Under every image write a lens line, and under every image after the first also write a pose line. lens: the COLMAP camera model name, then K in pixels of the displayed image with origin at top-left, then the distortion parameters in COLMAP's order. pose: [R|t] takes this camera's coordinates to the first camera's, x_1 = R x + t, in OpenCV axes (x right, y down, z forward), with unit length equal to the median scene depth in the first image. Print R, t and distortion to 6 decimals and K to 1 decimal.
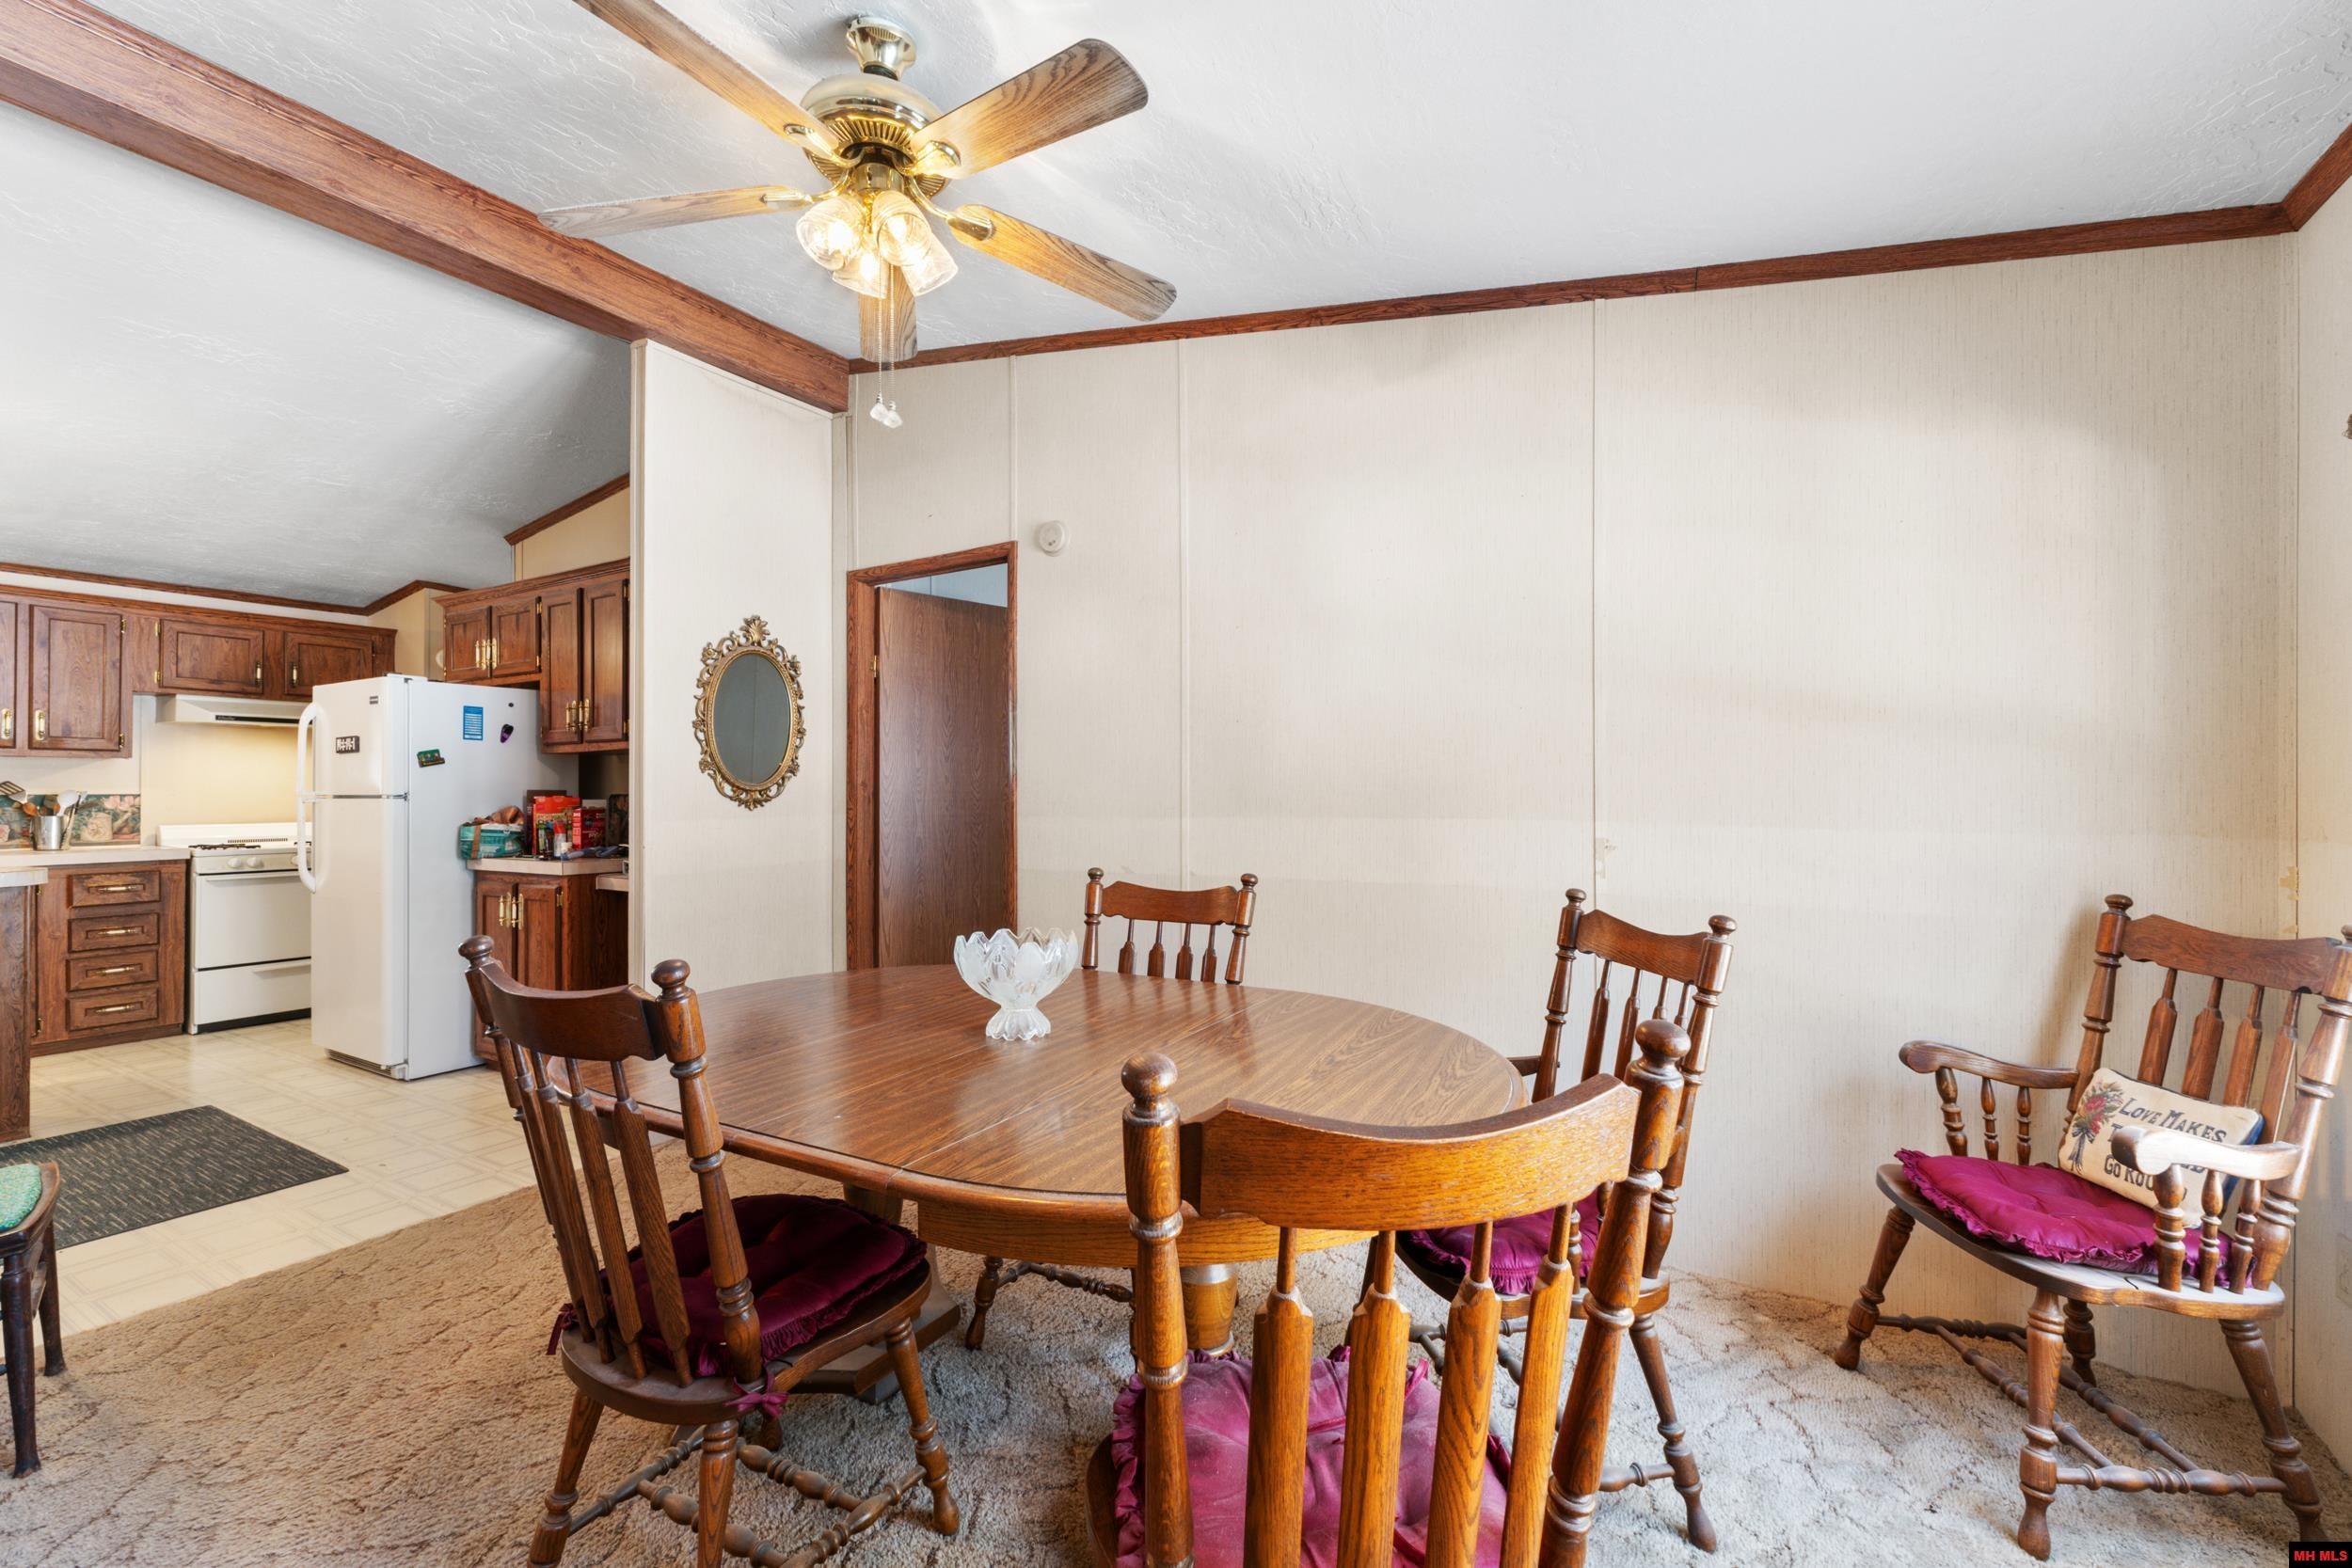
lens RADIAL K [[1012.8, 0, 1195.1], [0, 1012.8, 786.1], [0, 0, 1]] dist [0.003455, 0.000657]
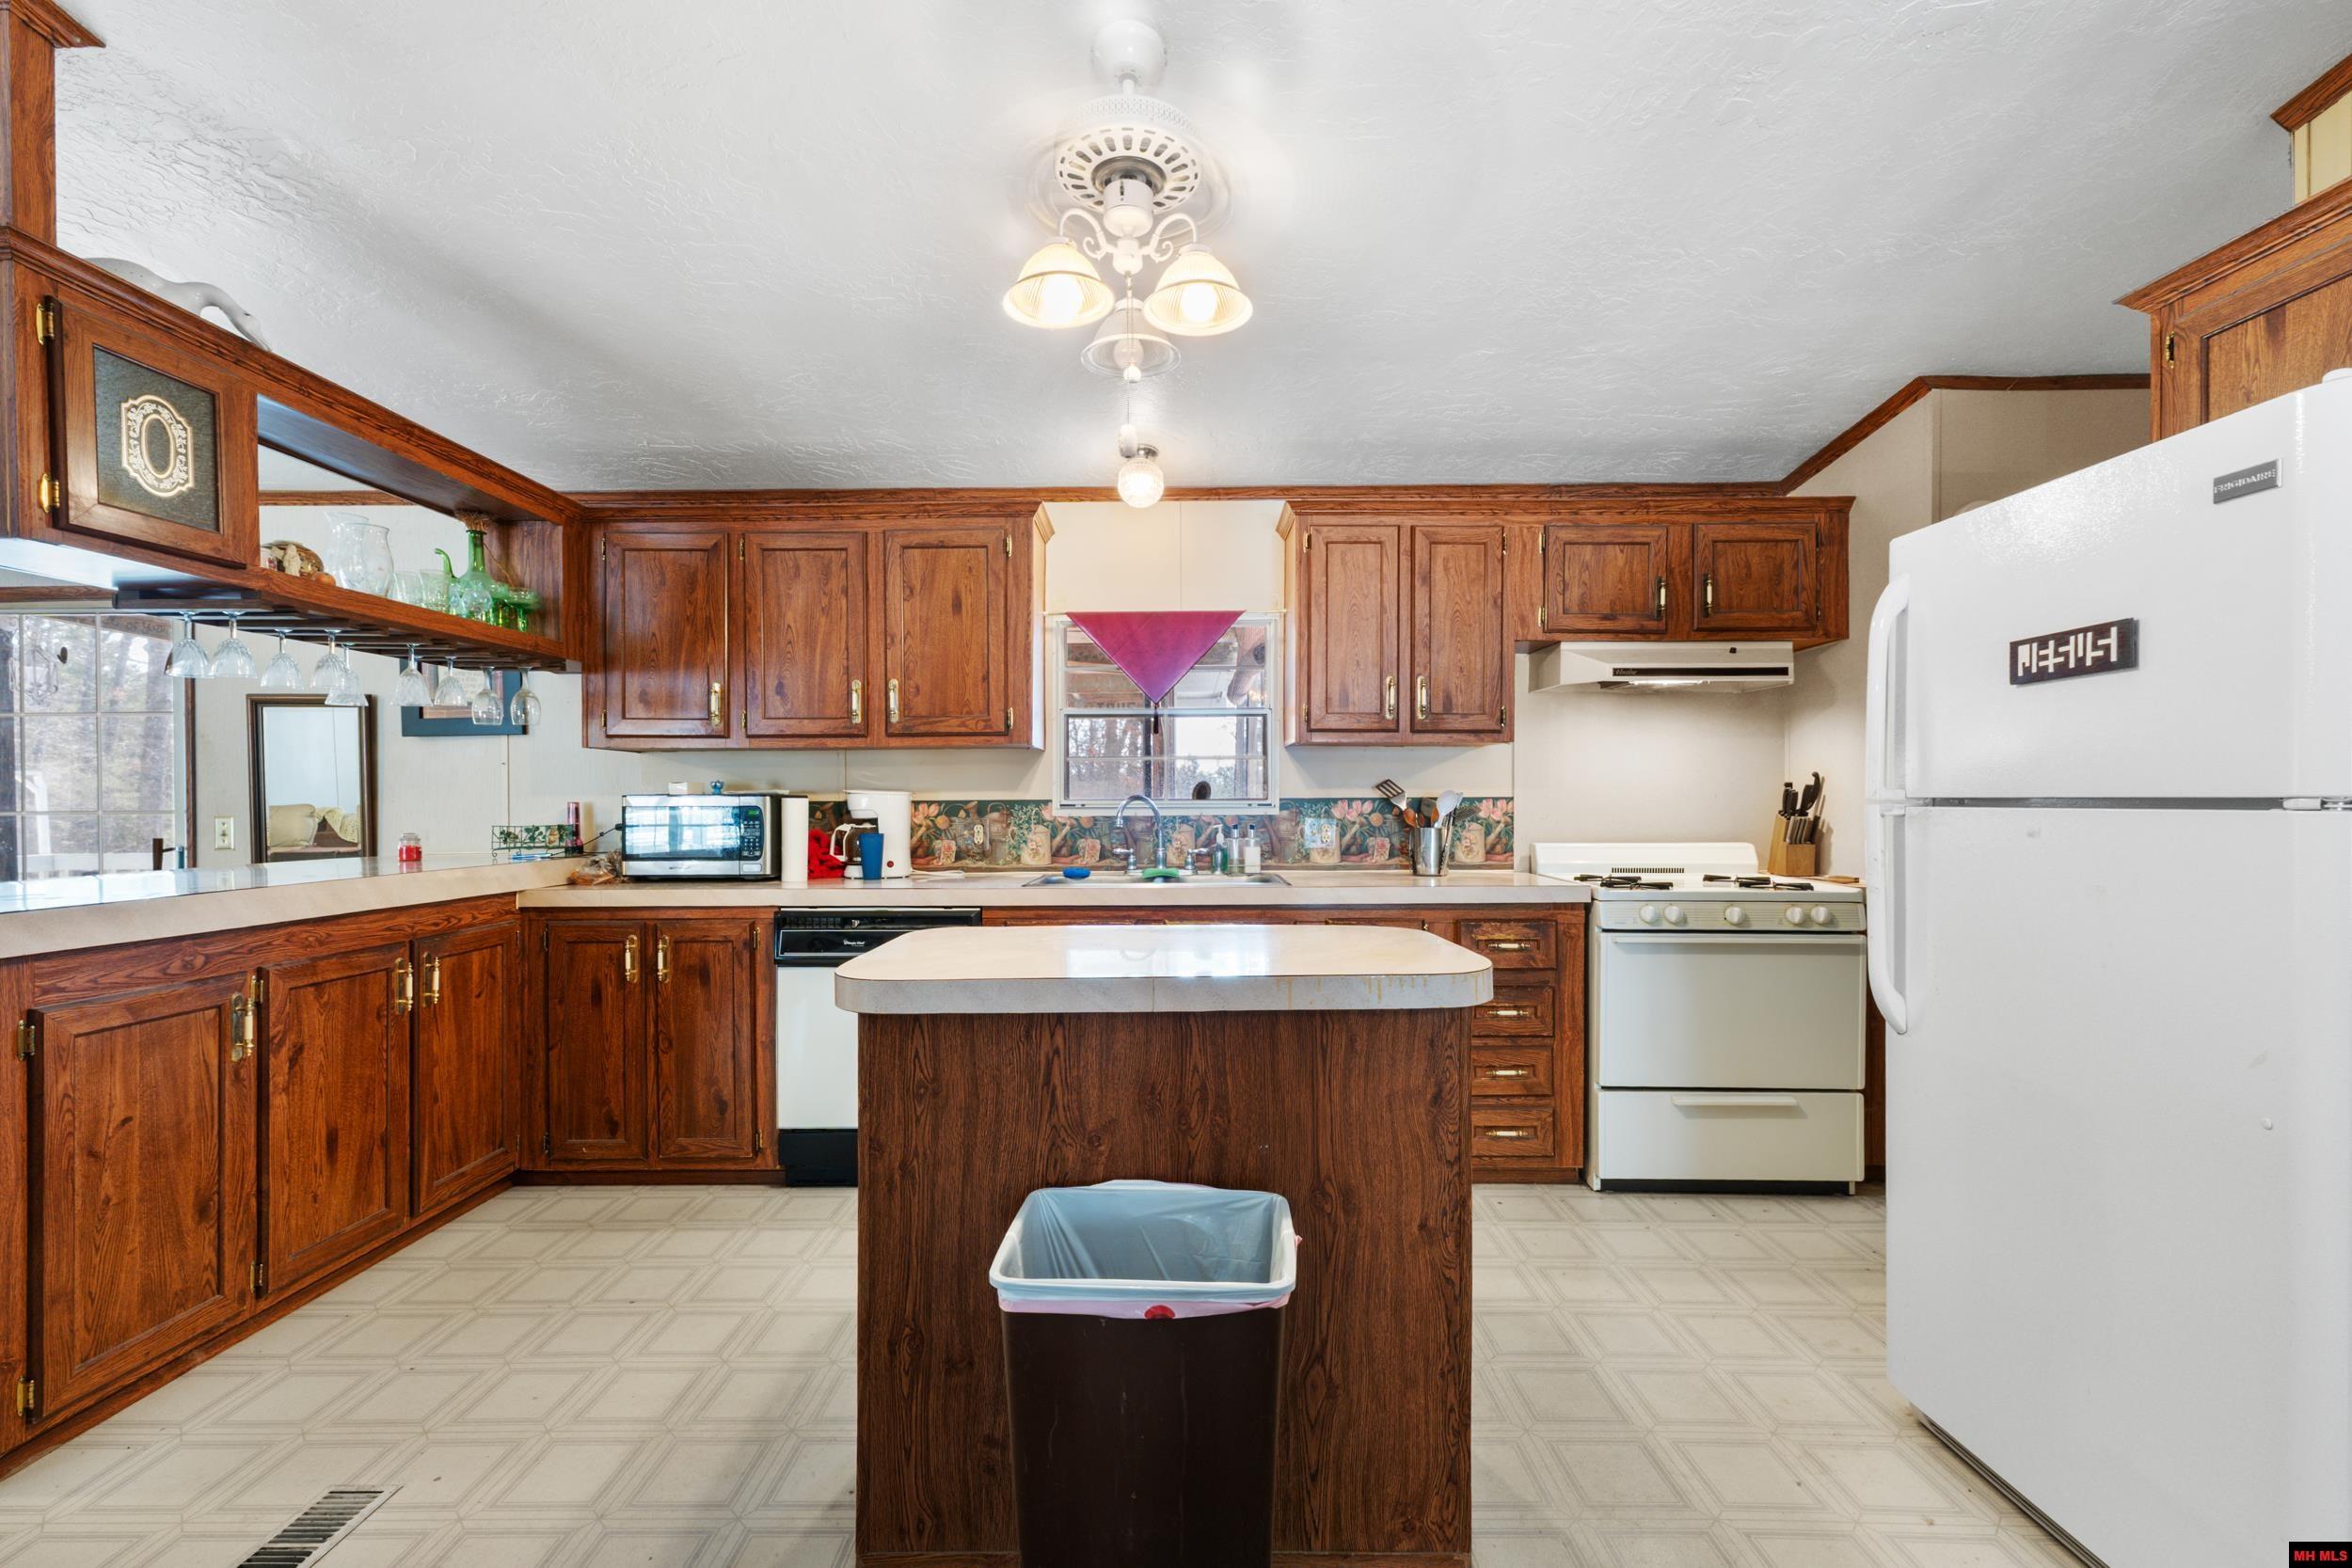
lens RADIAL K [[1012.8, 0, 1175.8], [0, 1012.8, 808.8], [0, 0, 1]] dist [0.003455, 0.000657]
pose [[0.509668, 0.008858, -0.860326, -0.594983], [0.007397, 0.999865, 0.014677, 0.004511], [0.860339, -0.013844, 0.509534, 0.478724]]
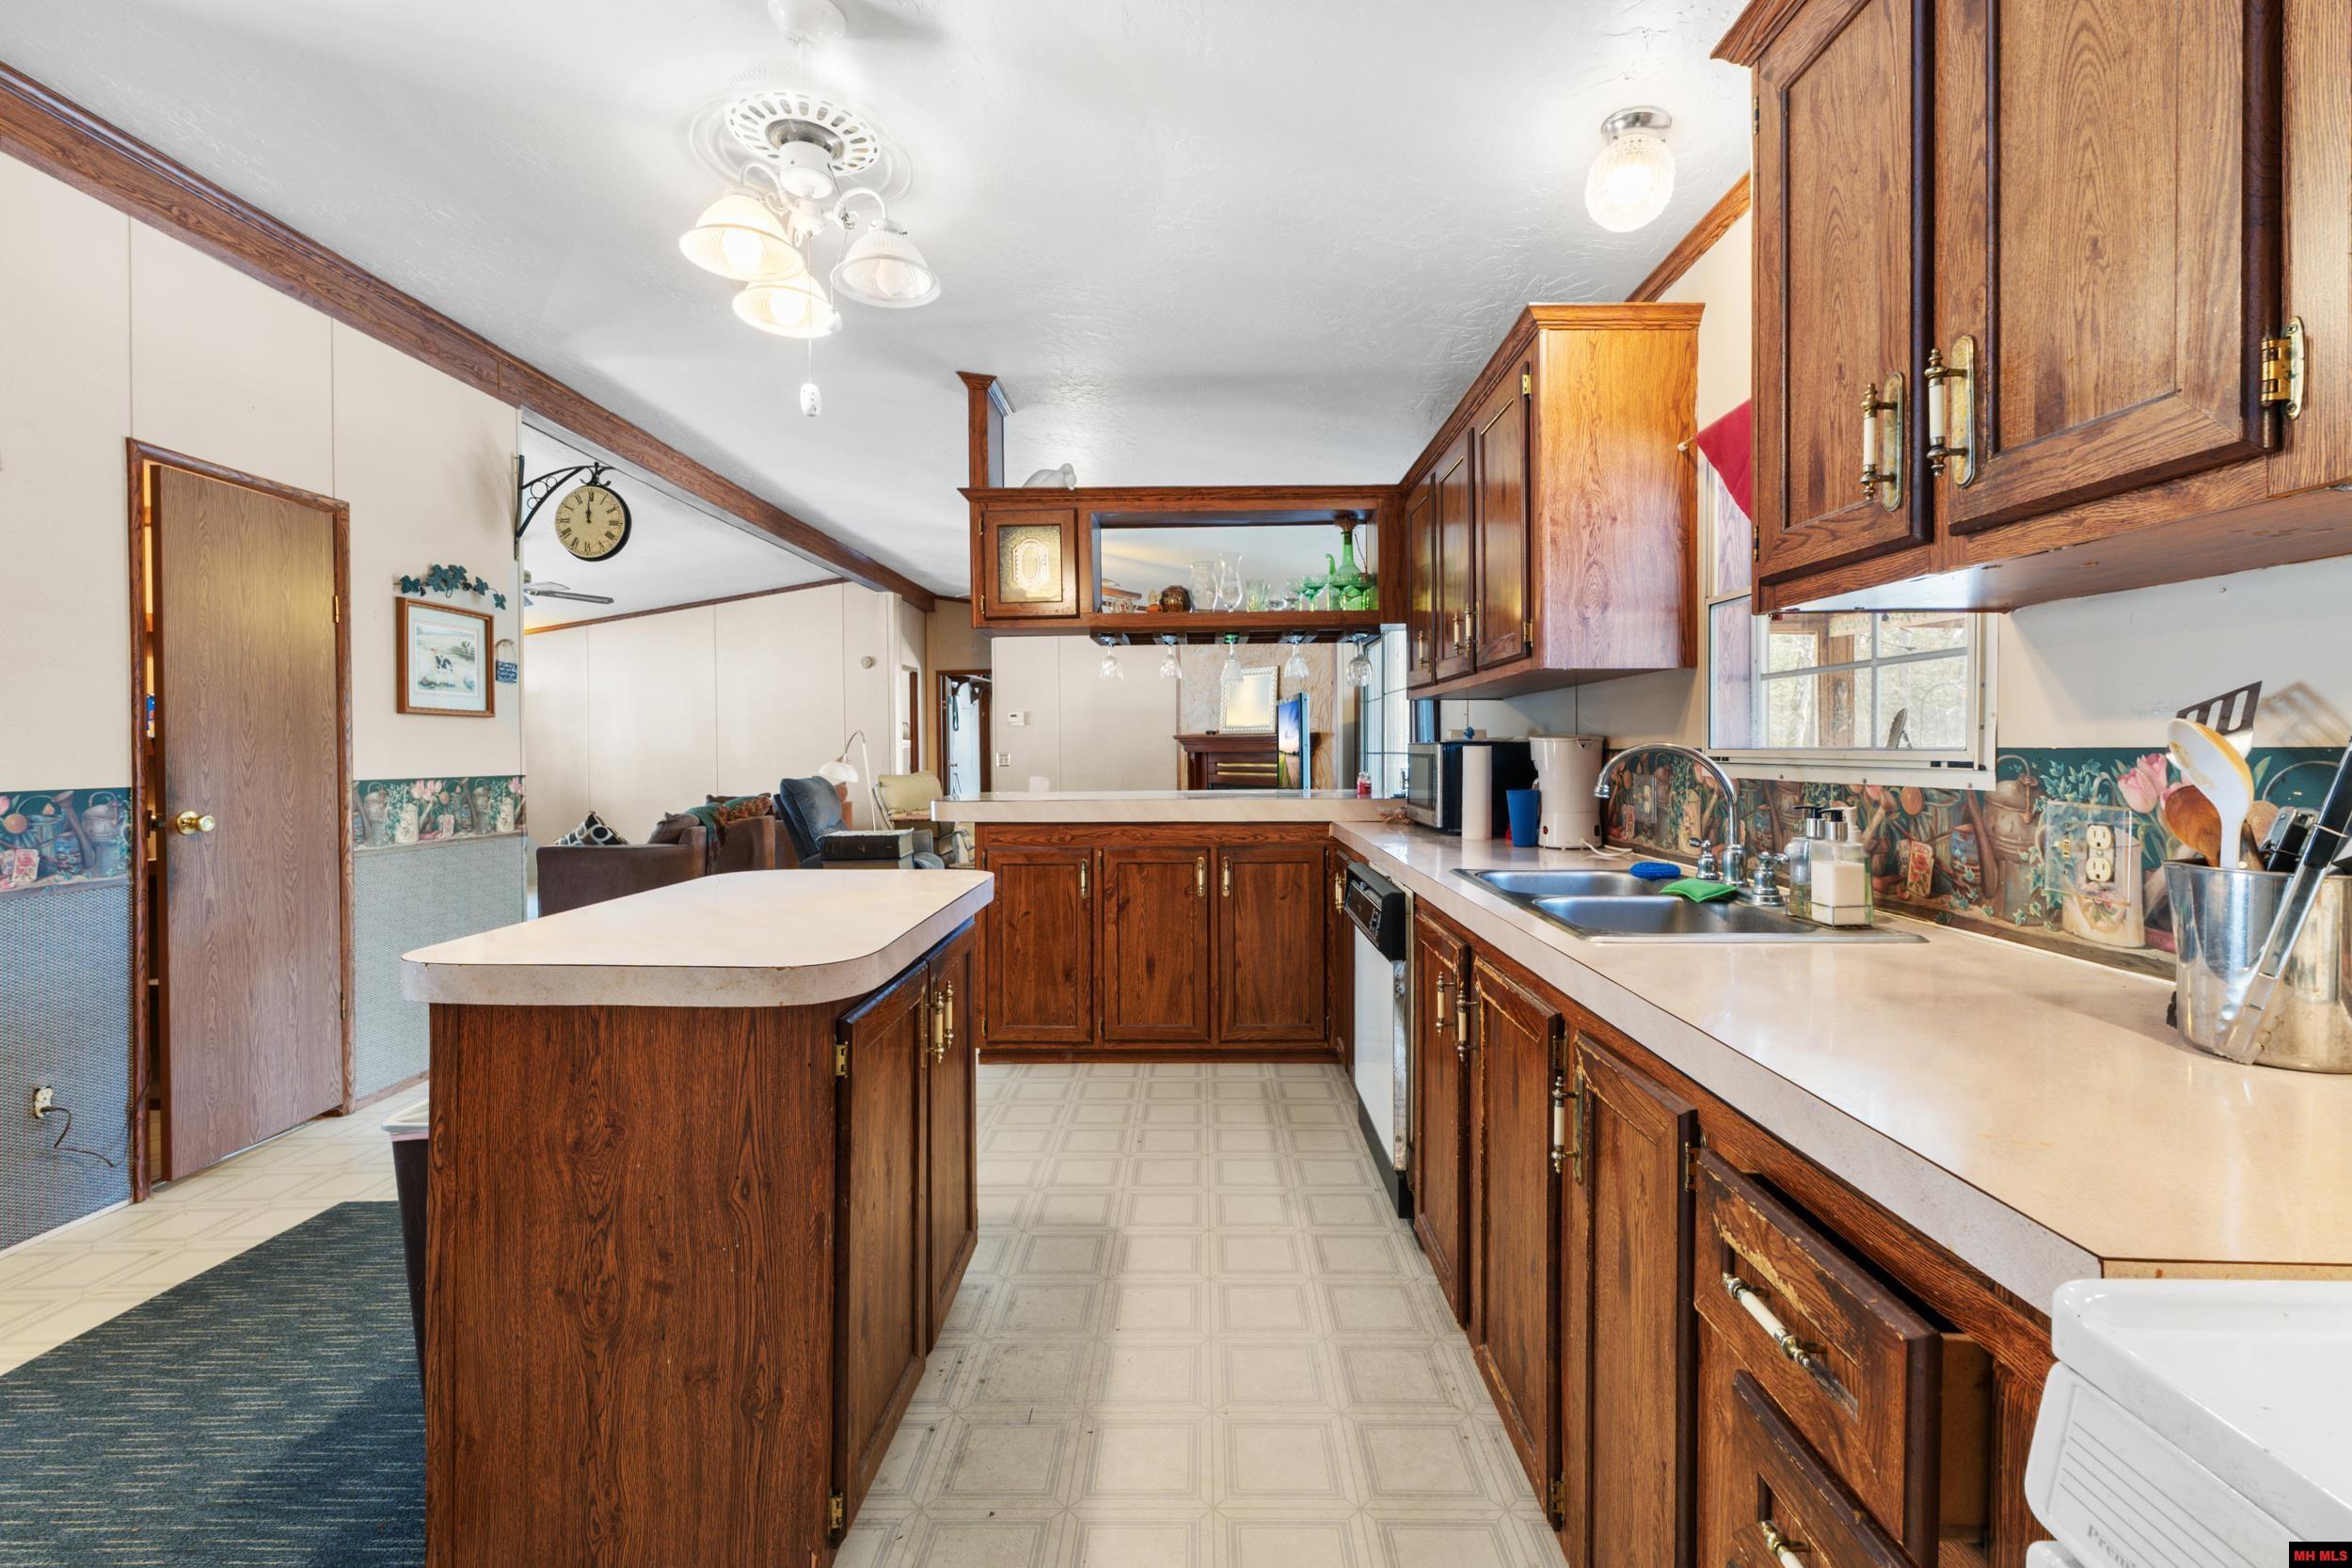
lens RADIAL K [[1012.8, 0, 1191.2], [0, 1012.8, 749.5], [0, 0, 1]] dist [0.003455, 0.000657]
pose [[-0.862164, 0.009436, -0.506542, -0.854979], [0.011758, 0.999930, -0.001385, 0.006408], [0.506493, -0.007150, -0.862214, 1.044416]]
